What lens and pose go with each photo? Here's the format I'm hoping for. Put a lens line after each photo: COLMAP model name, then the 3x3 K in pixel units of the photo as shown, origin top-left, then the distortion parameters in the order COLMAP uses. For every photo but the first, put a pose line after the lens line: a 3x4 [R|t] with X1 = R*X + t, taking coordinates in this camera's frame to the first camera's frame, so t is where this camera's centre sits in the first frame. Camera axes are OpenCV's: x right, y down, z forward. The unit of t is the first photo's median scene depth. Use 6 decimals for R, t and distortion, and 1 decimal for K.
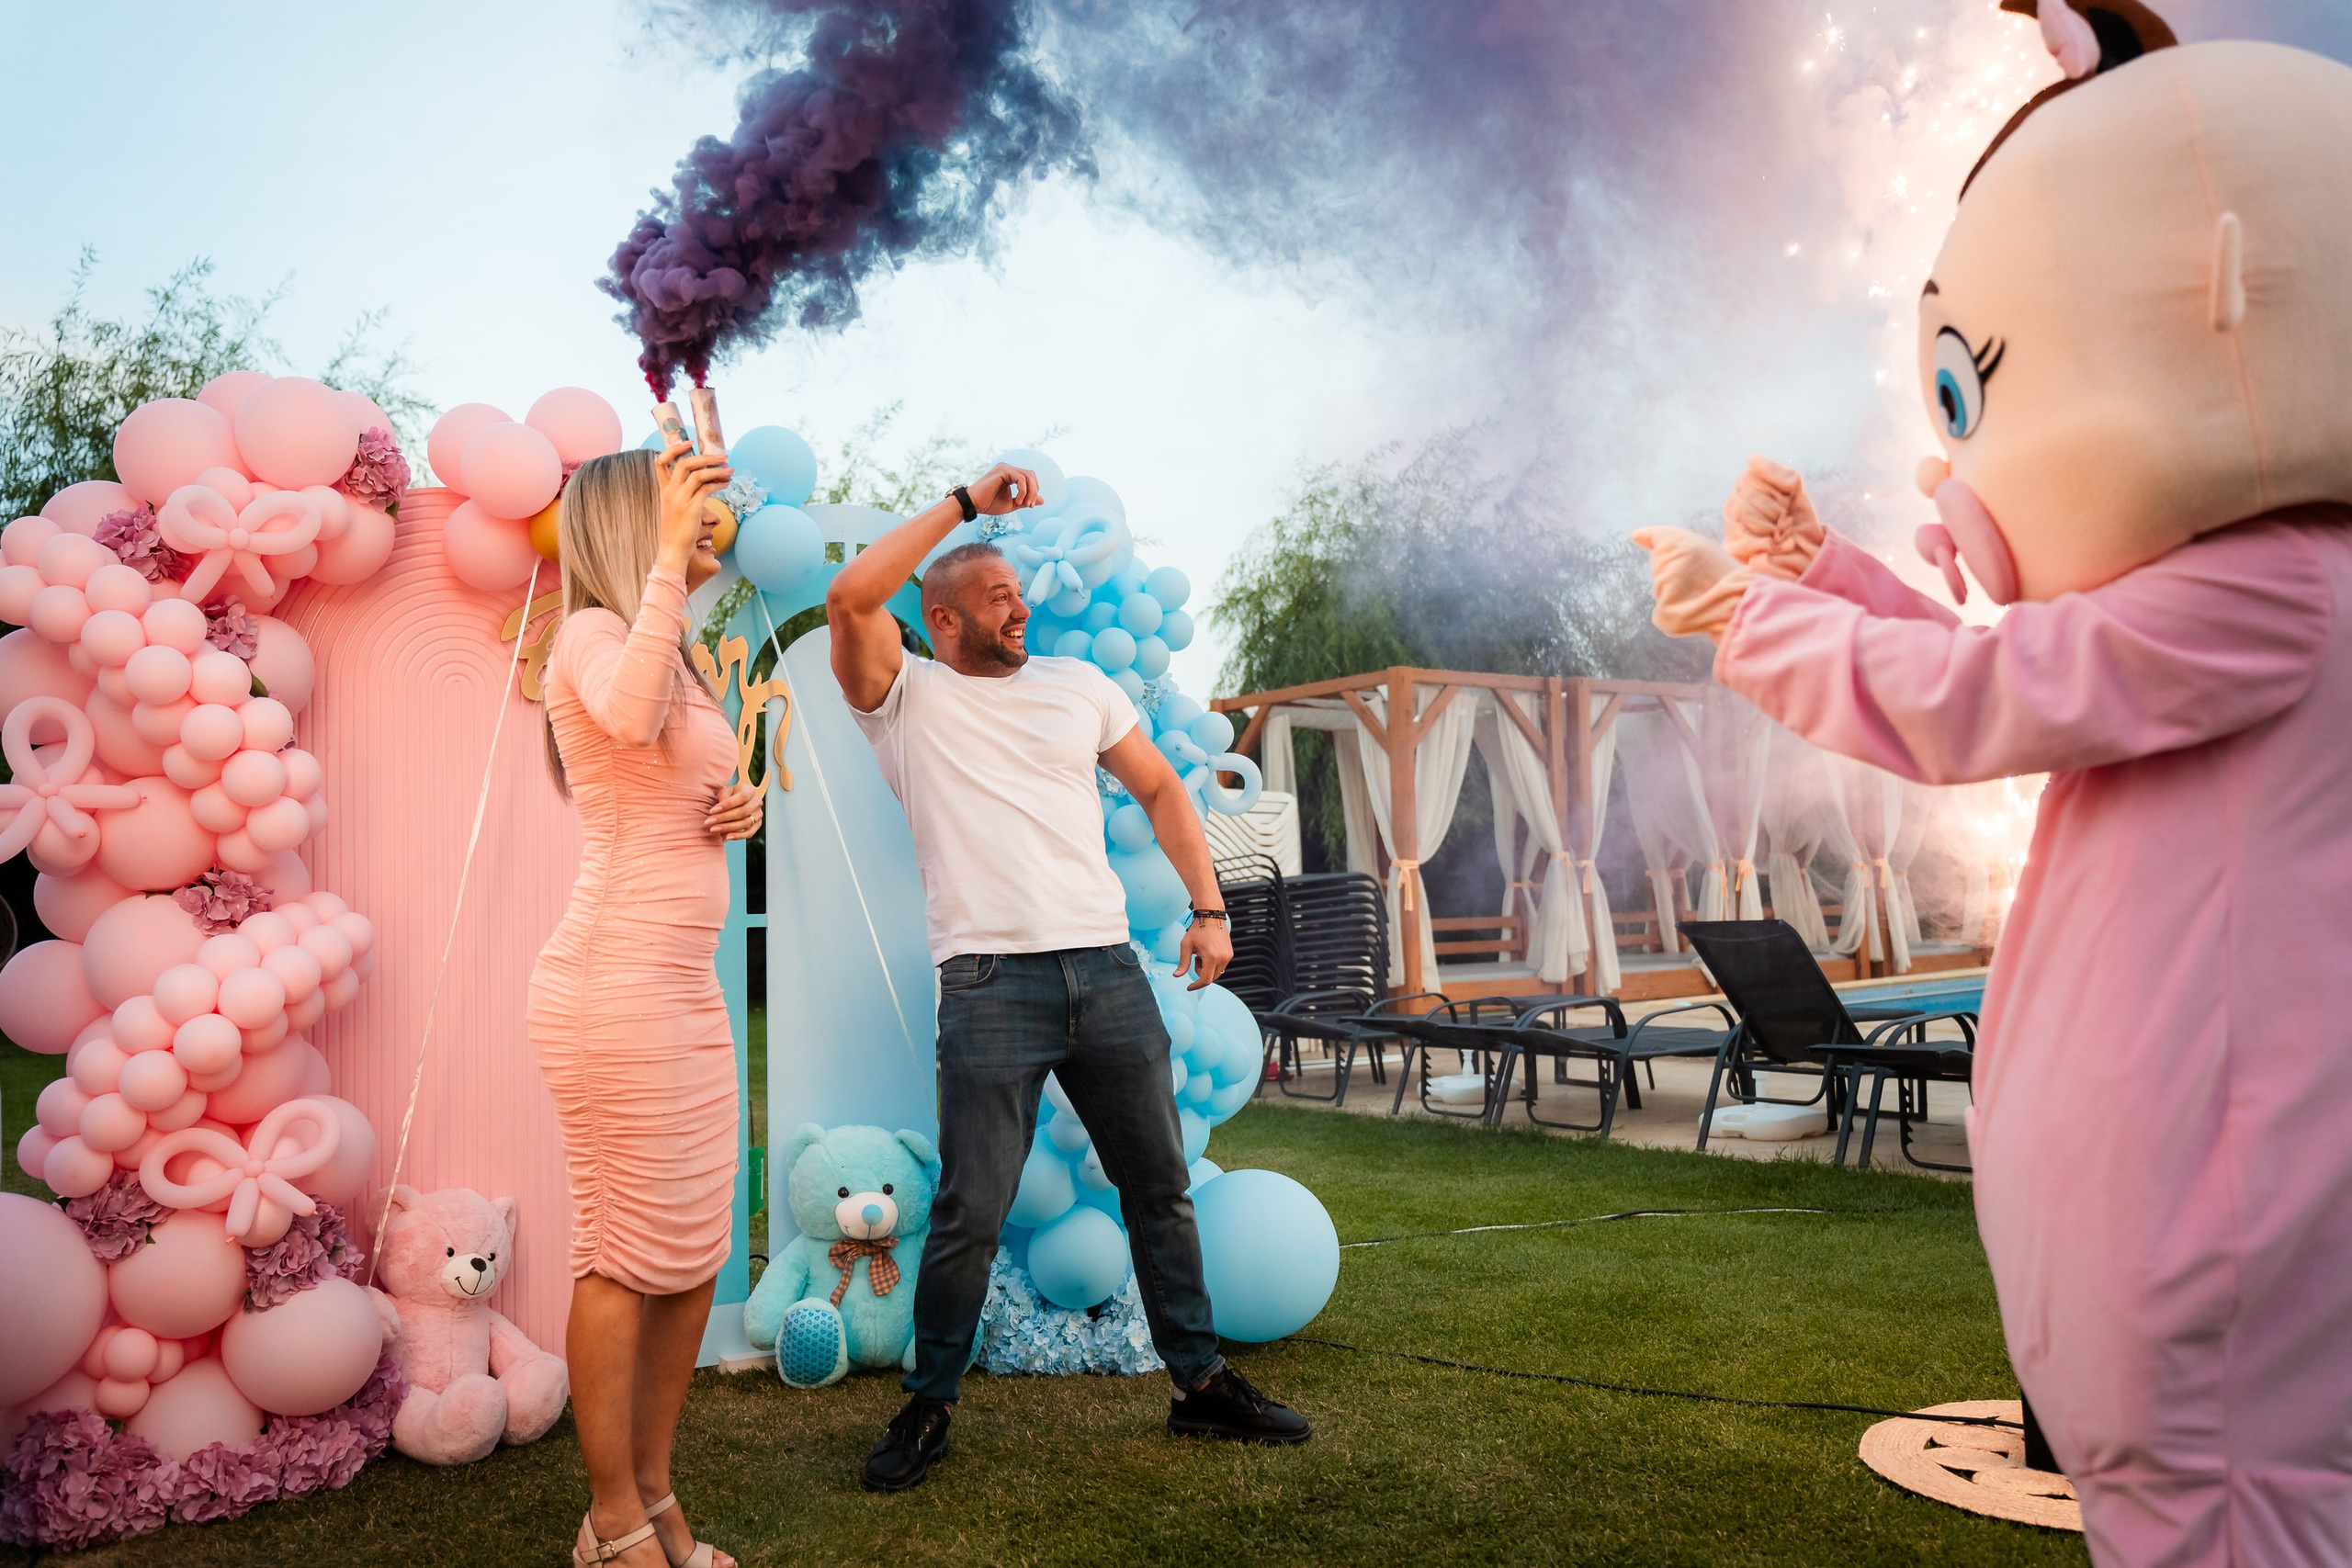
lens RADIAL K [[1911.5, 0, 1170.2], [0, 1911.5, 773.4], [0, 0, 1]] dist [0.005926, -0.002719]
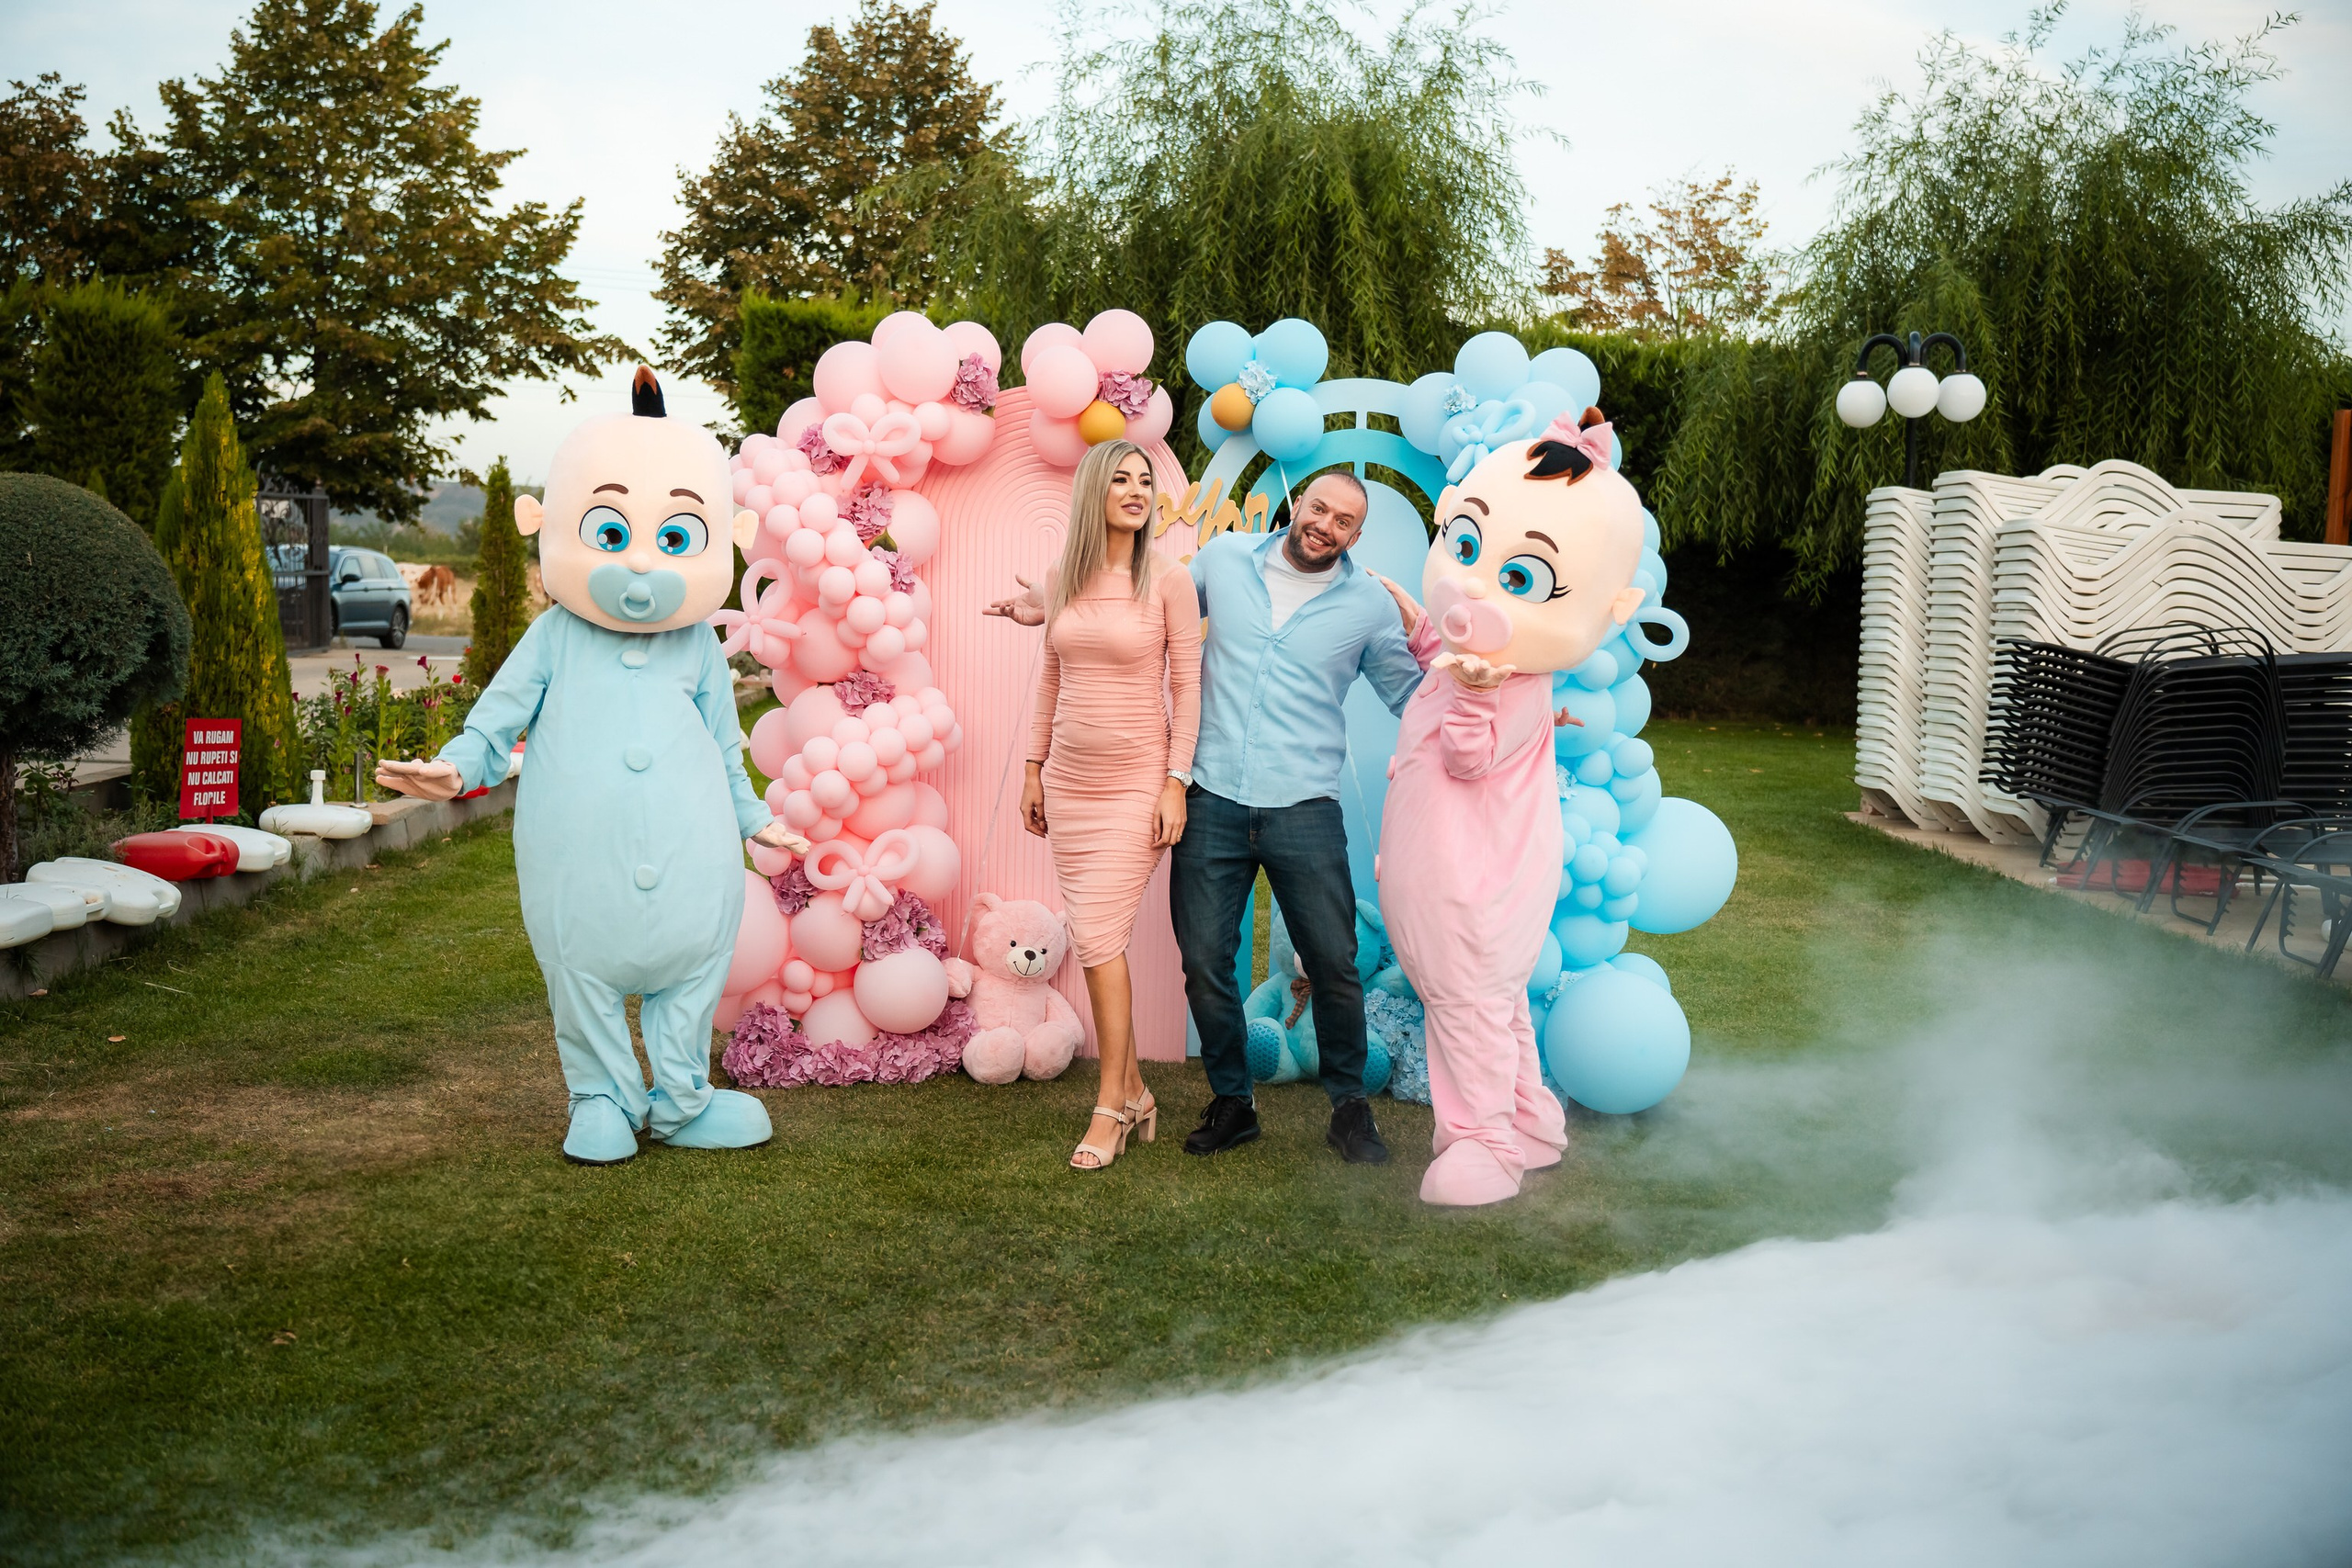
lens RADIAL K [[2445.3, 0, 1166.0], [0, 2445.3, 780.9], [0, 0, 1]] dist [-0.003992, -0.004640]
pose [[0.829093, 0.099392, -0.550206, 0.632014], [-0.011782, 0.986960, 0.160535, -0.145271], [0.558987, -0.126616, 0.819452, -0.367009]]
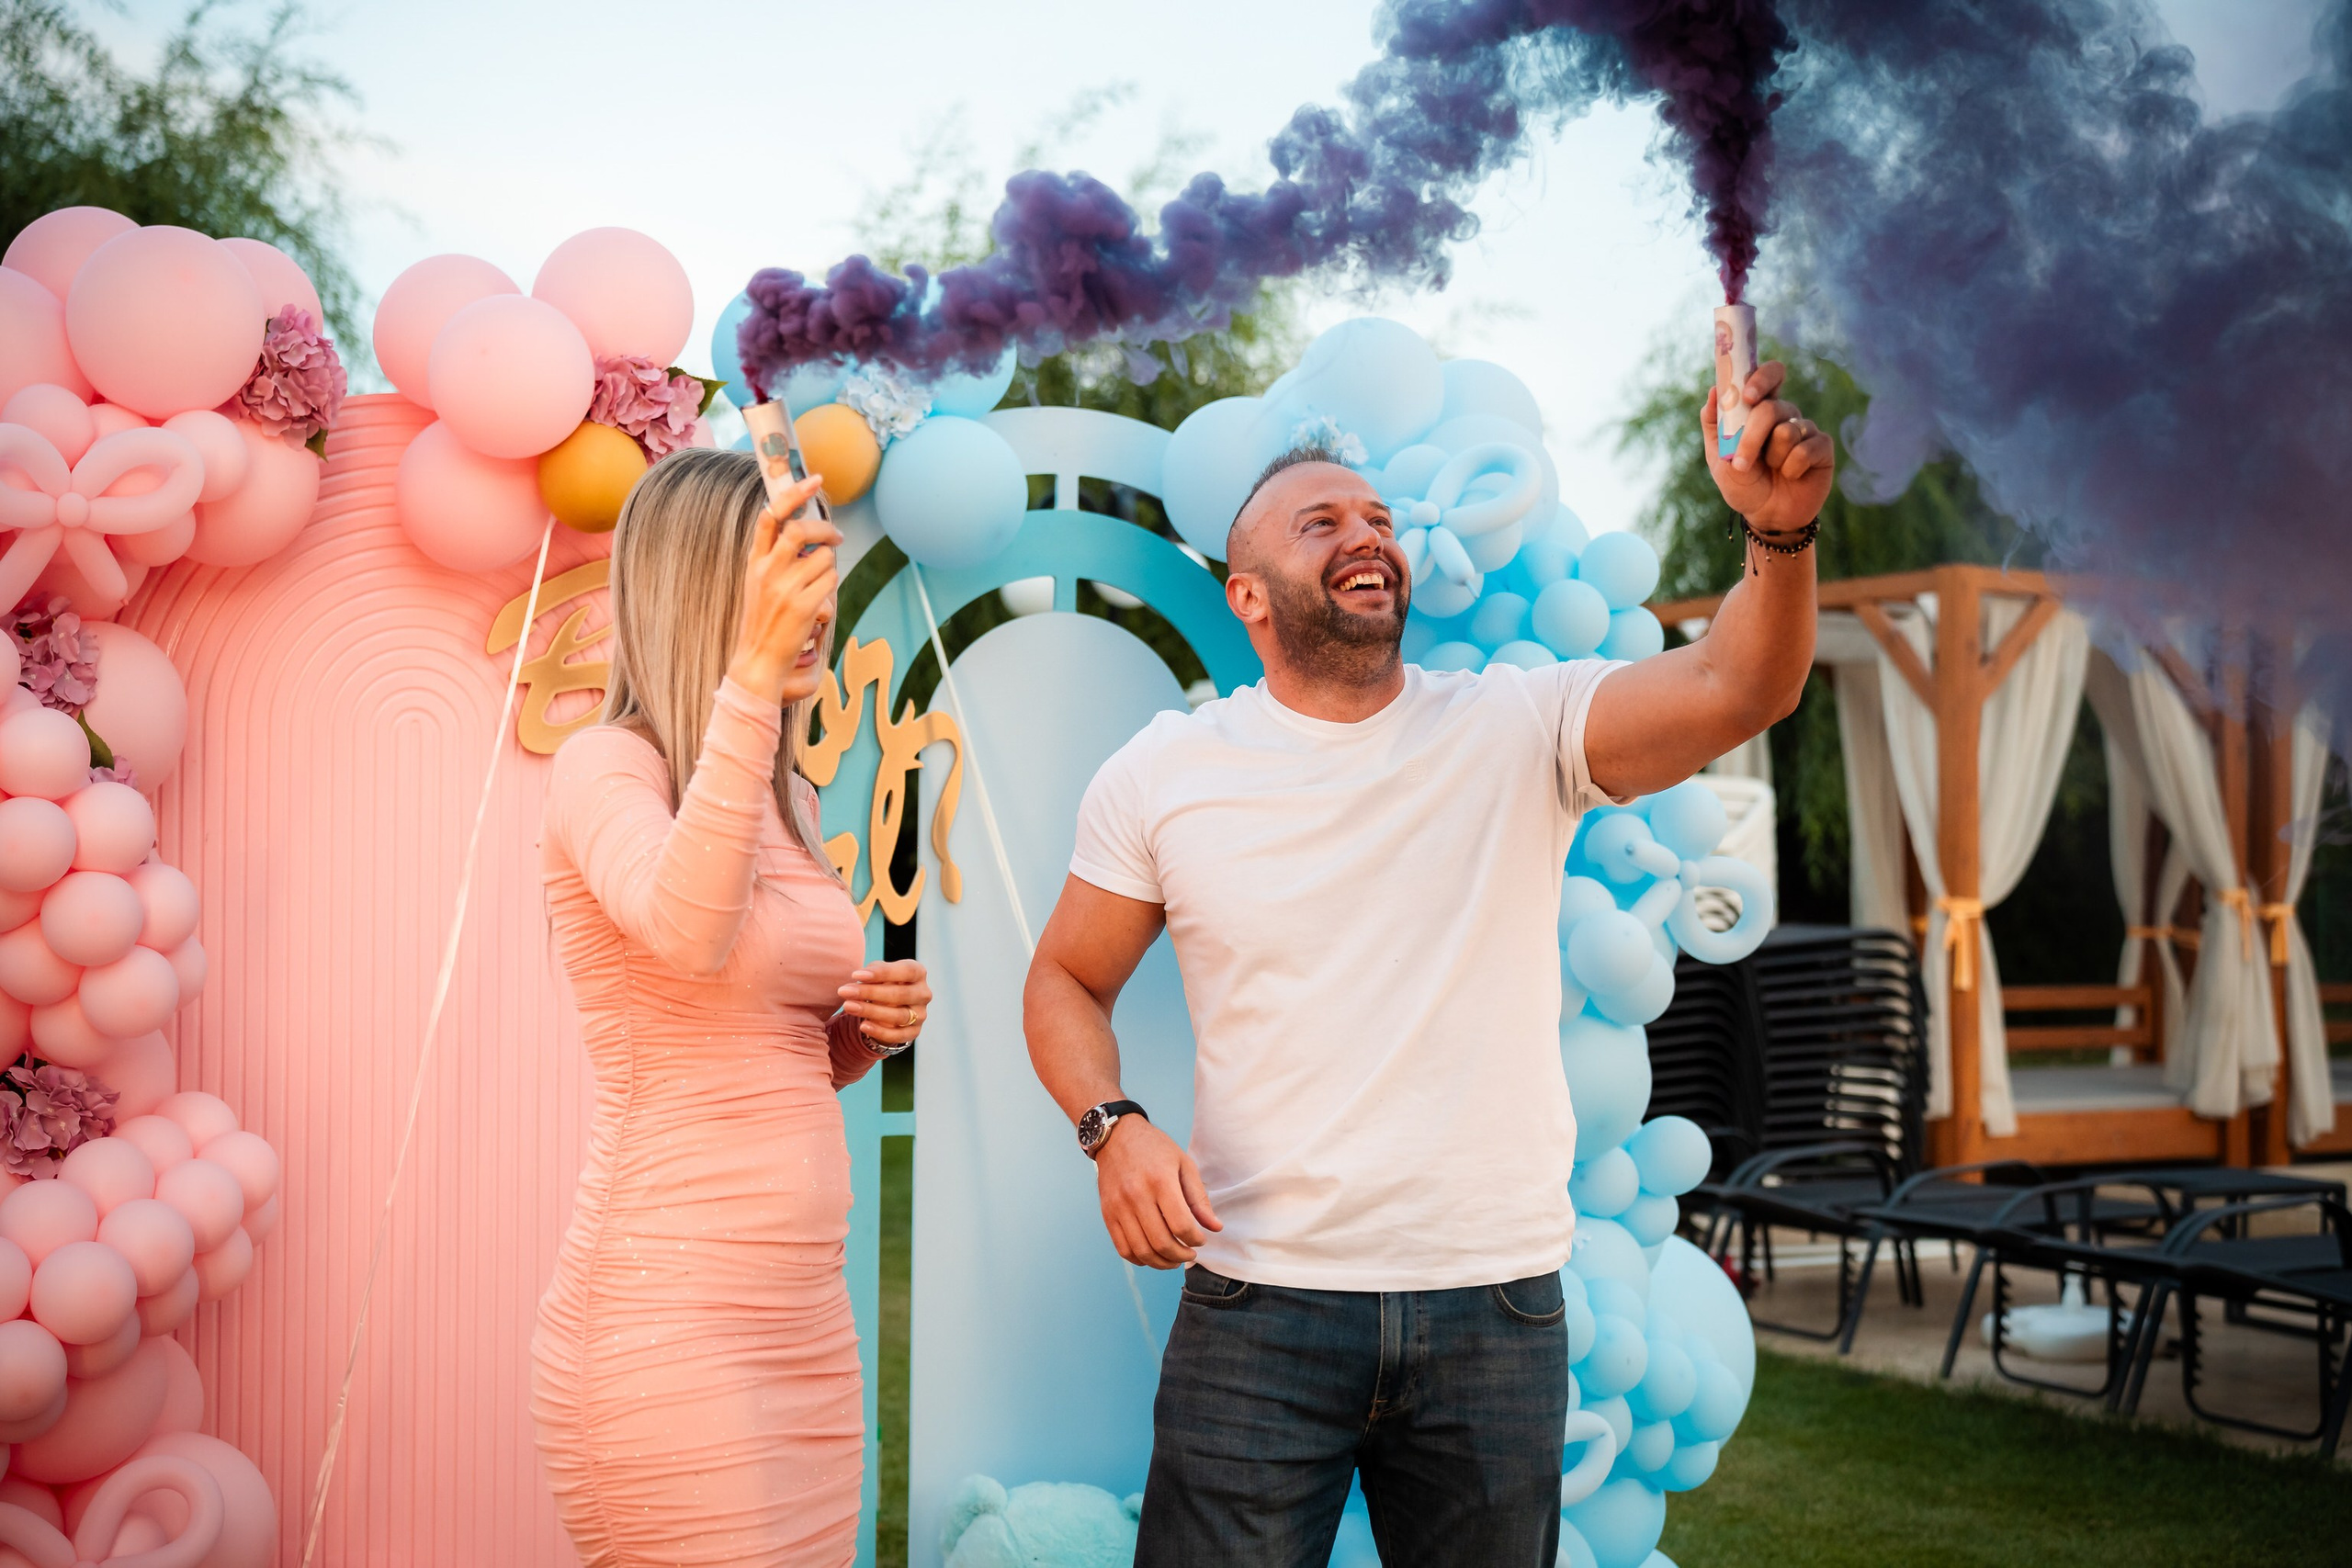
lens RADIAL K [[3194.2, 0, 1169.7], [0, 3194.2, 743.0], [0, 0, 1]] dist [0.000279, -0.013347]
pose [[0.993660, 0.026288, -0.109308, -0.029950], [-0.023285, 0.999318, 0.028659, -0.072141], [0.109987, -0.025933, 0.993595, 0.038782]]
